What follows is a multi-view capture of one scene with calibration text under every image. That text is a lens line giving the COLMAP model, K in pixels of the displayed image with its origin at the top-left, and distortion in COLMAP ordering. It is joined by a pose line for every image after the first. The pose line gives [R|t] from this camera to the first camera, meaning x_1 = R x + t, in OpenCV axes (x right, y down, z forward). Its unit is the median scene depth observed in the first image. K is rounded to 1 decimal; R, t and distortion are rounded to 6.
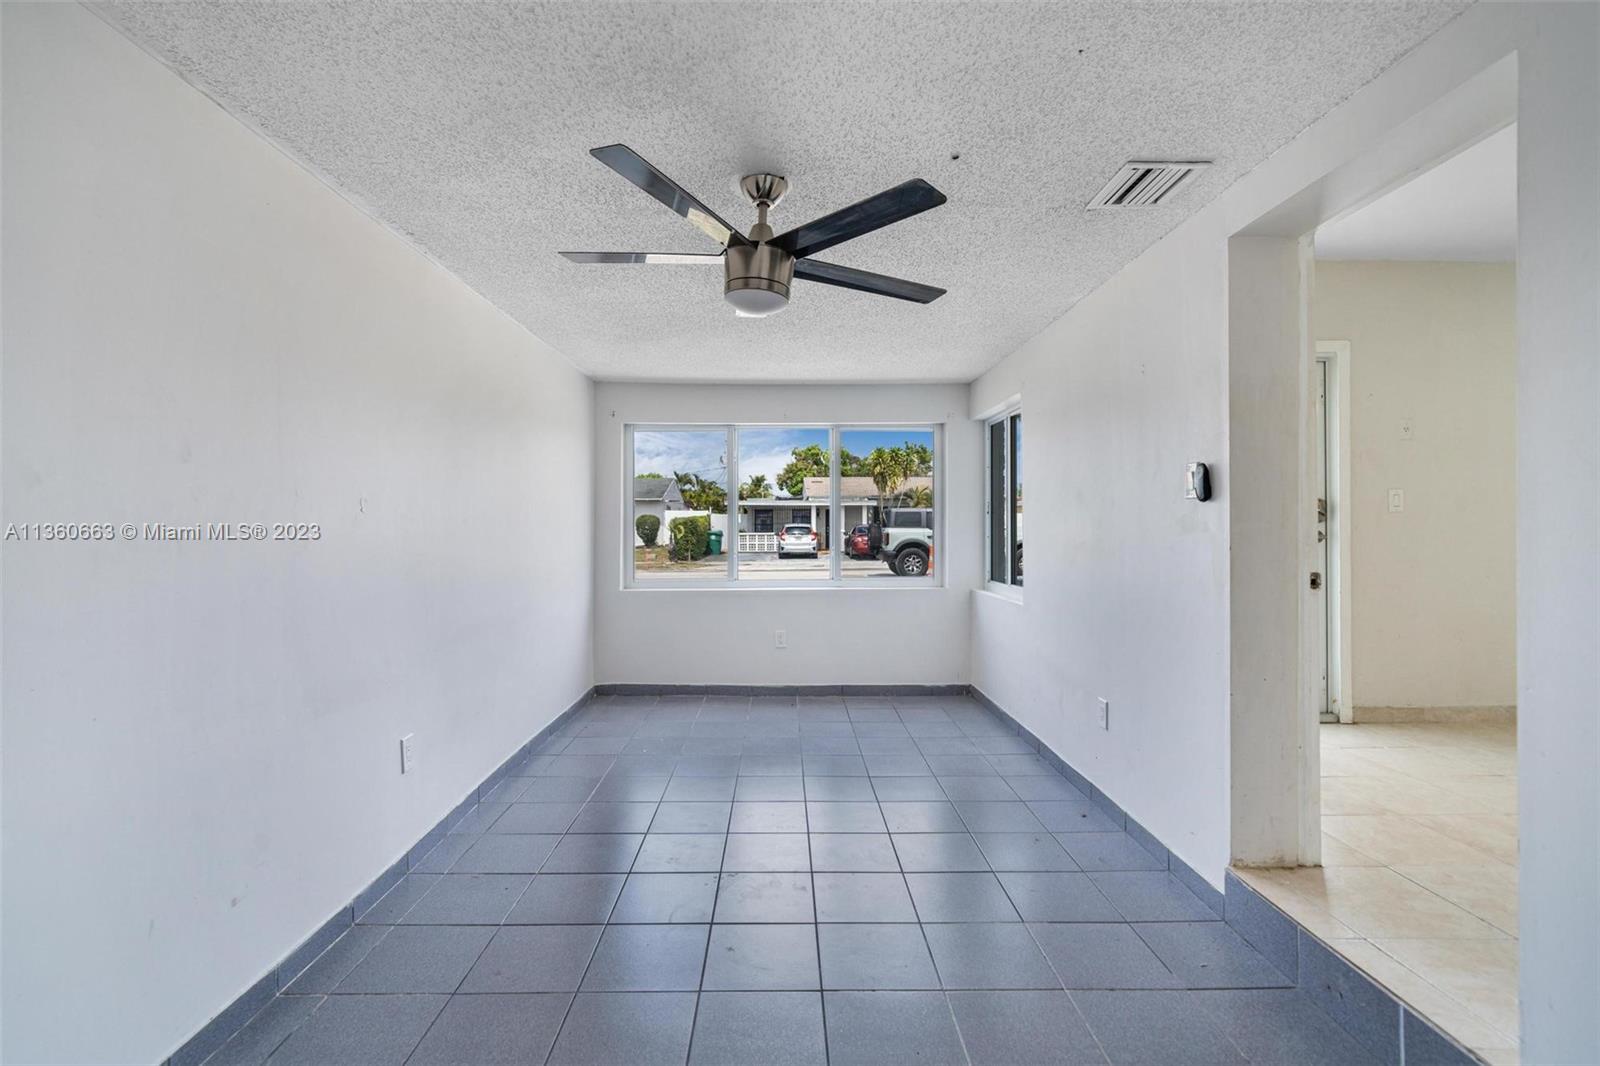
lens RADIAL K [[704.5, 0, 800.0], [0, 704.5, 533.0], [0, 0, 1]] dist [0.000943, 0.000258]
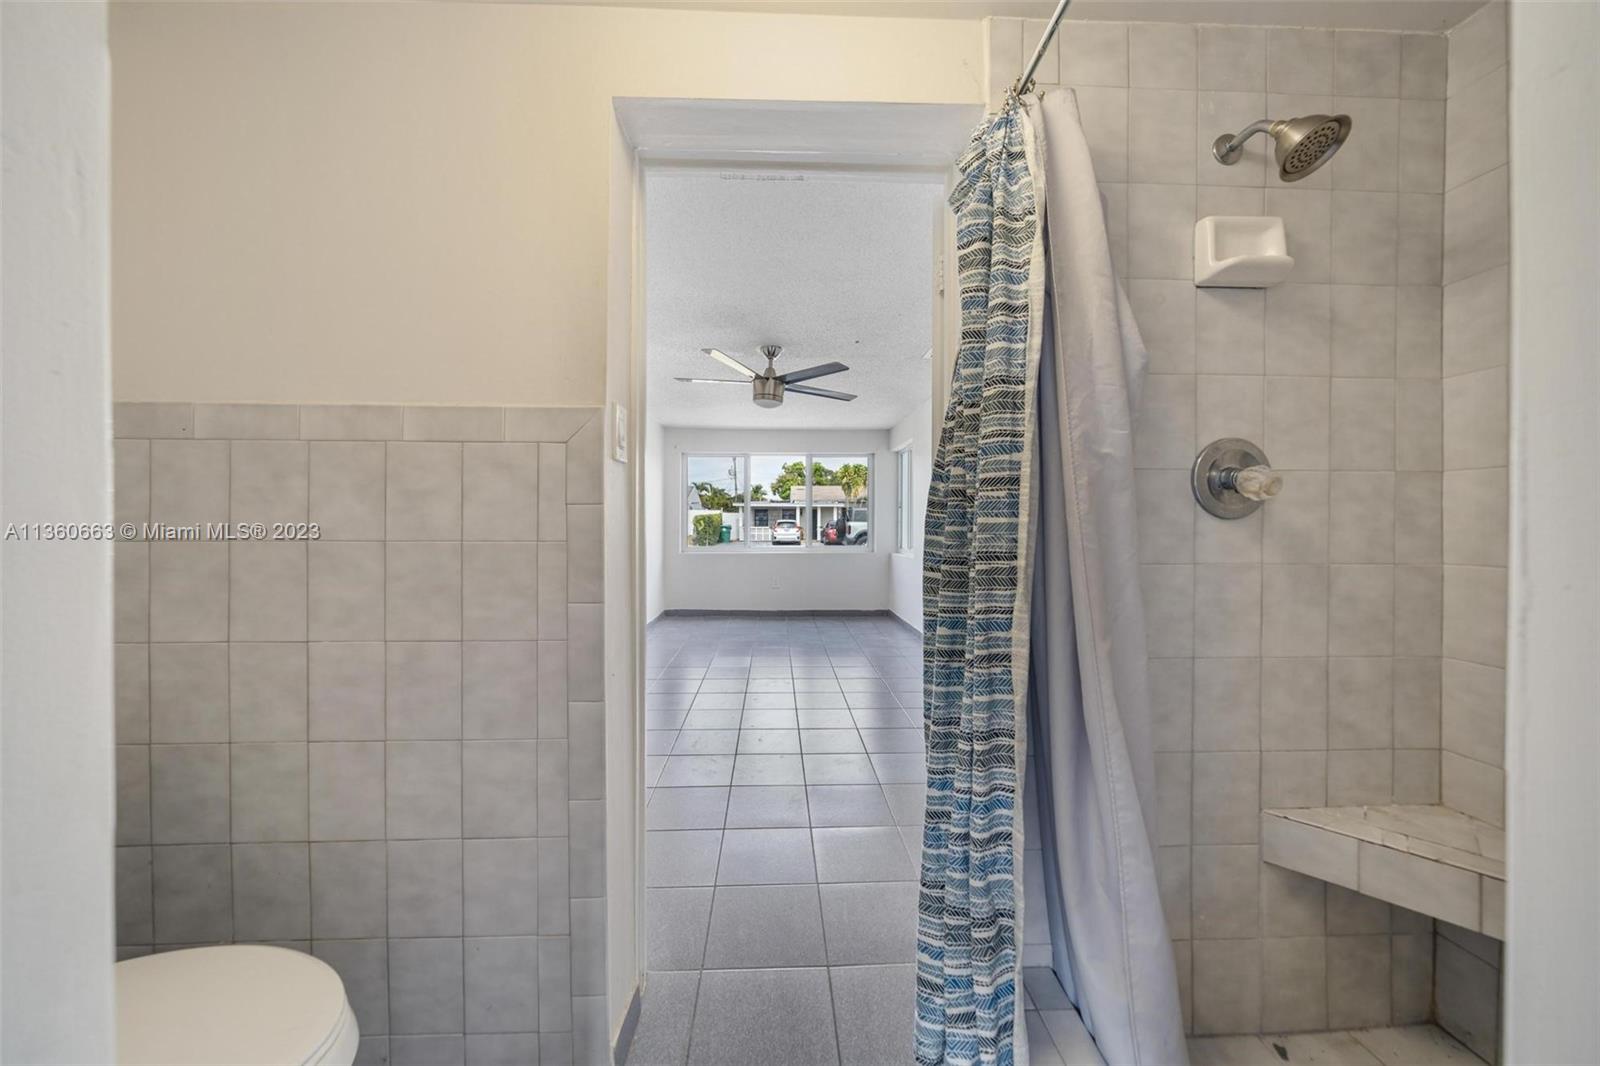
lens RADIAL K [[541.6, 0, 801.6], [0, 541.6, 525.7], [0, 0, 1]] dist [-0.006797, -0.000014]
pose [[0.999683, 0.001701, 0.025130, 0.000077], [-0.001563, 0.999984, -0.005486, 0.004395], [-0.025139, 0.005445, 0.999669, -0.055930]]
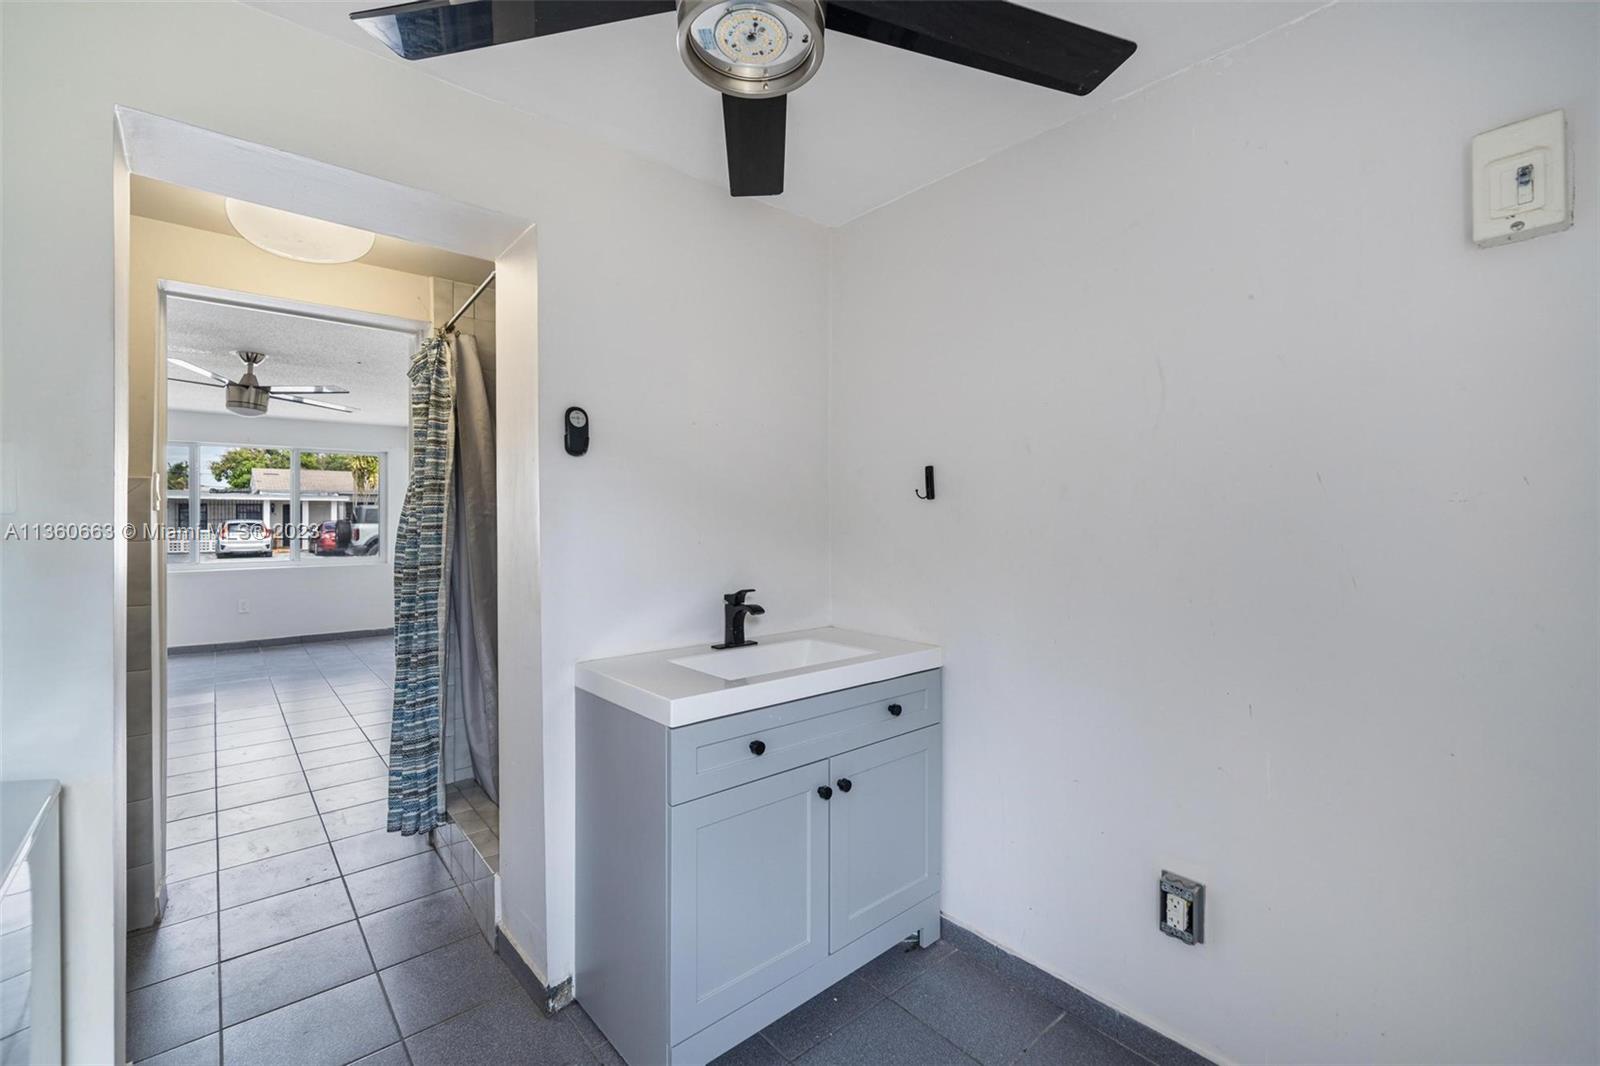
lens RADIAL K [[666.6, 0, 802.6], [0, 666.6, 520.2], [0, 0, 1]] dist [-0.000797, 0.000050]
pose [[0.764956, -0.000609, 0.644082, -0.006314], [0.008489, 0.999922, -0.009137, 0.001249], [-0.644027, 0.012457, 0.764902, -0.129255]]
